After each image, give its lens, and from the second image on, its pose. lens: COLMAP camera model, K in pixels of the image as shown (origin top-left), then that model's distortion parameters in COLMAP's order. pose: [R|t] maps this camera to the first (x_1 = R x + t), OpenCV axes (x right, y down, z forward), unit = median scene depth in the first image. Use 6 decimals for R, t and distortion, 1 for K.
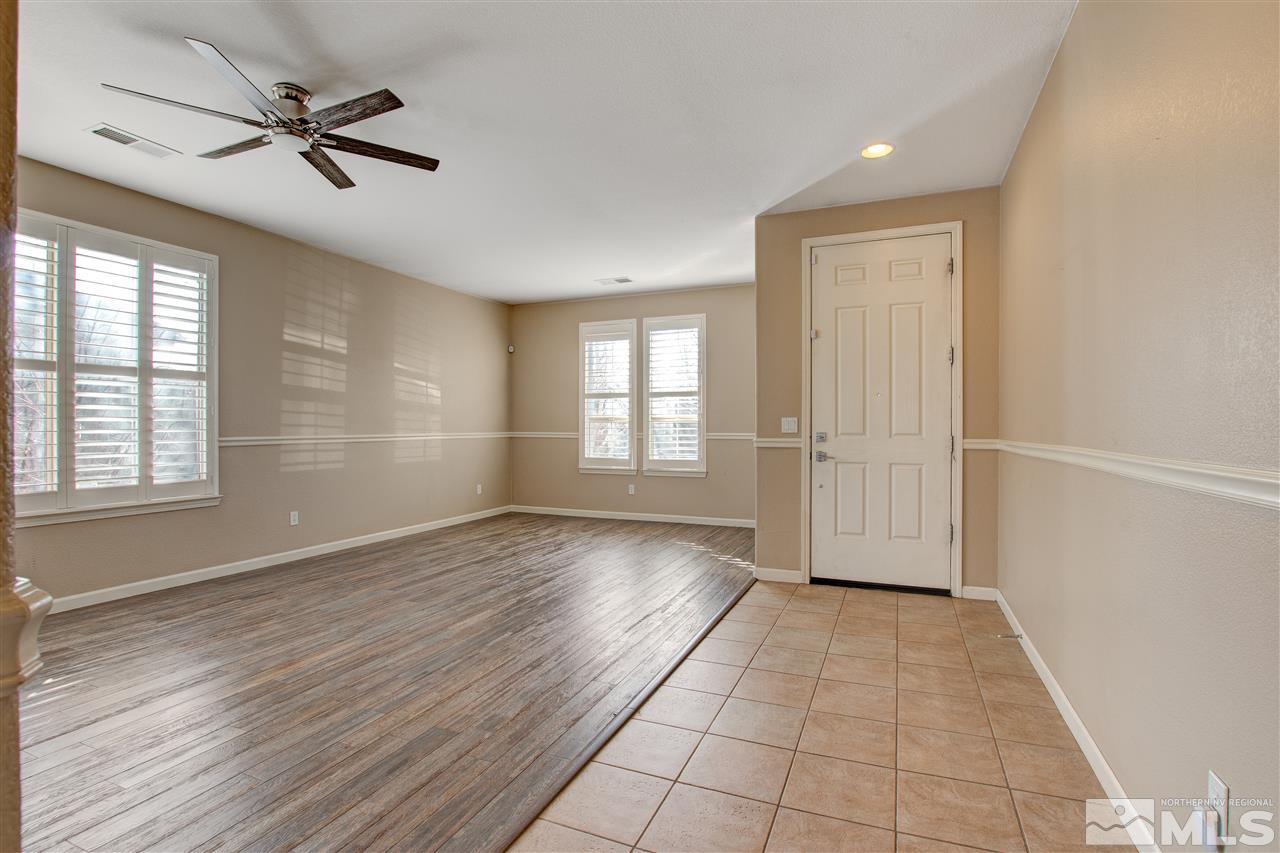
lens RADIAL K [[608.0, 0, 638.0], [0, 608.0, 428.0], [0, 0, 1]] dist [-0.022964, 0.000115]
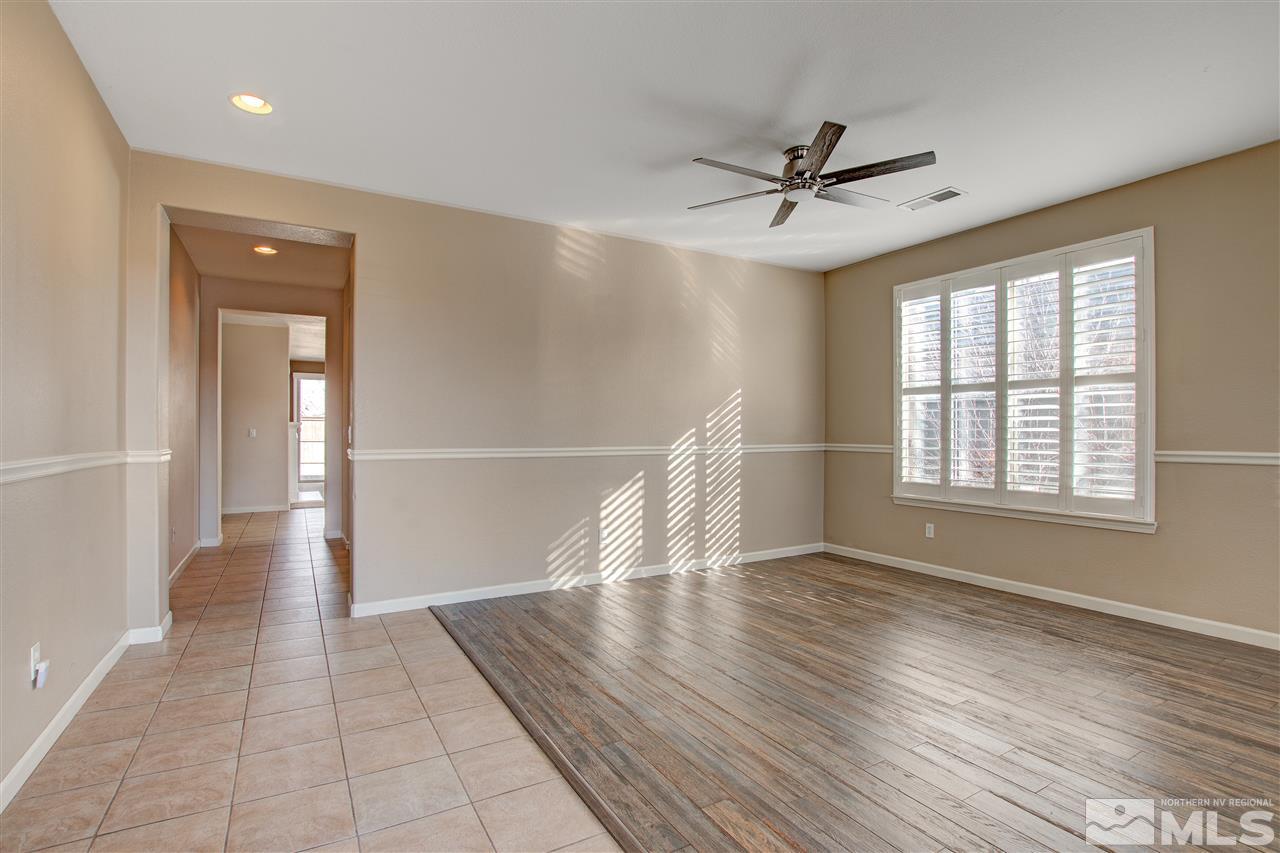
lens RADIAL K [[608.0, 0, 634.5], [0, 608.0, 428.8], [0, 0, 1]] dist [-0.022964, 0.000115]
pose [[-0.591366, -0.007208, -0.806371, 0.446870], [-0.007157, 0.999968, -0.003690, -0.006294], [0.806371, 0.003589, -0.591399, 1.128734]]
